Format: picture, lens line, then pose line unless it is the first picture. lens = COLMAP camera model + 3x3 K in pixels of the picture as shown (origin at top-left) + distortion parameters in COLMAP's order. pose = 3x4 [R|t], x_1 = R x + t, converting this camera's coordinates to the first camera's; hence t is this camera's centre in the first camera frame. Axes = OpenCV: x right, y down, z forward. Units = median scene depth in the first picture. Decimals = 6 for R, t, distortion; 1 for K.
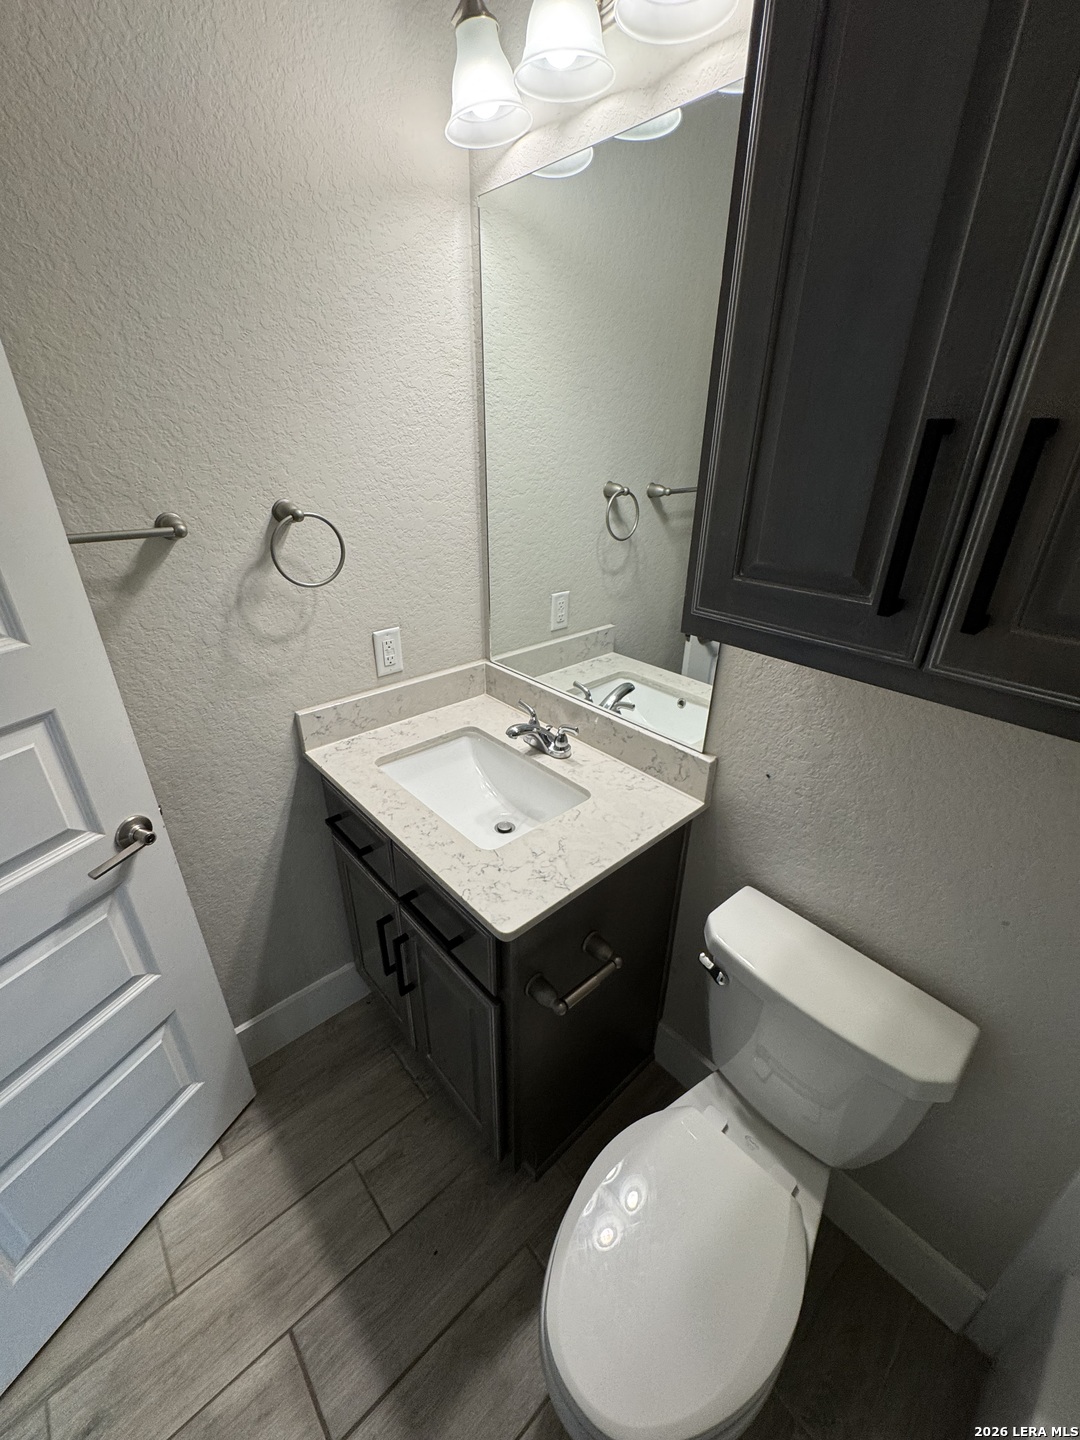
lens RADIAL K [[577.4, 0, 542.0], [0, 577.4, 720.6], [0, 0, 1]] dist [-0.004916, 0.000766]
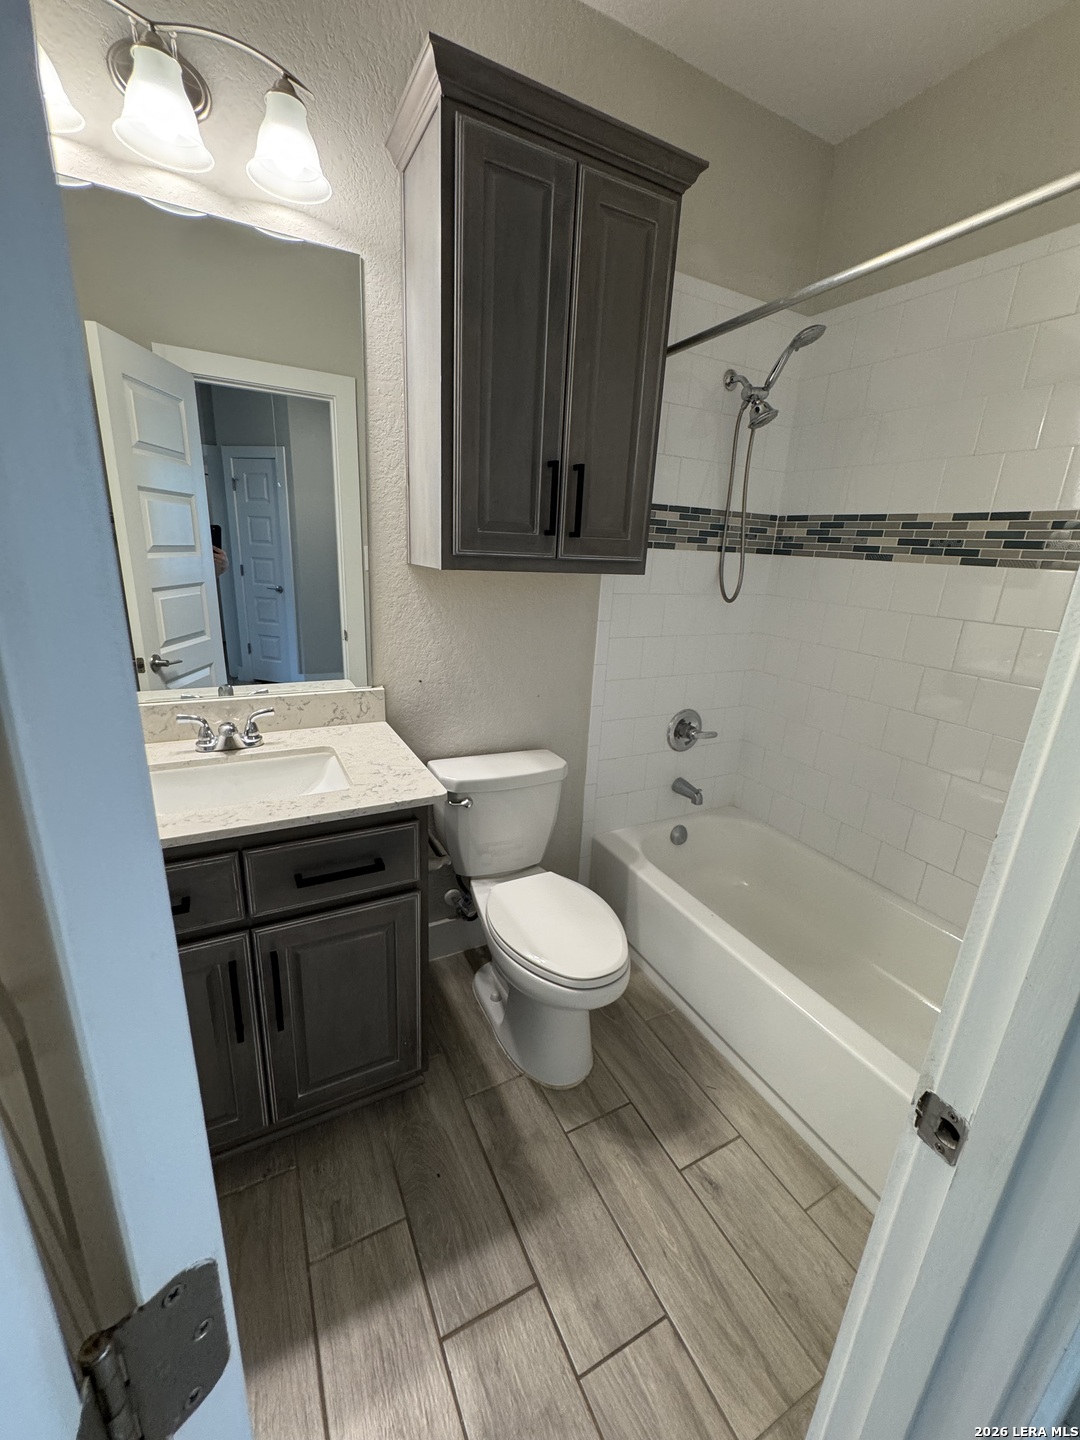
lens RADIAL K [[577.4, 0, 542.0], [0, 577.4, 720.6], [0, 0, 1]] dist [-0.004916, 0.000766]
pose [[0.248058, -0.281491, 0.926947, -0.923571], [0.382994, 0.907395, 0.173062, 0.045734], [-0.889822, 0.312086, 0.332896, 0.214884]]
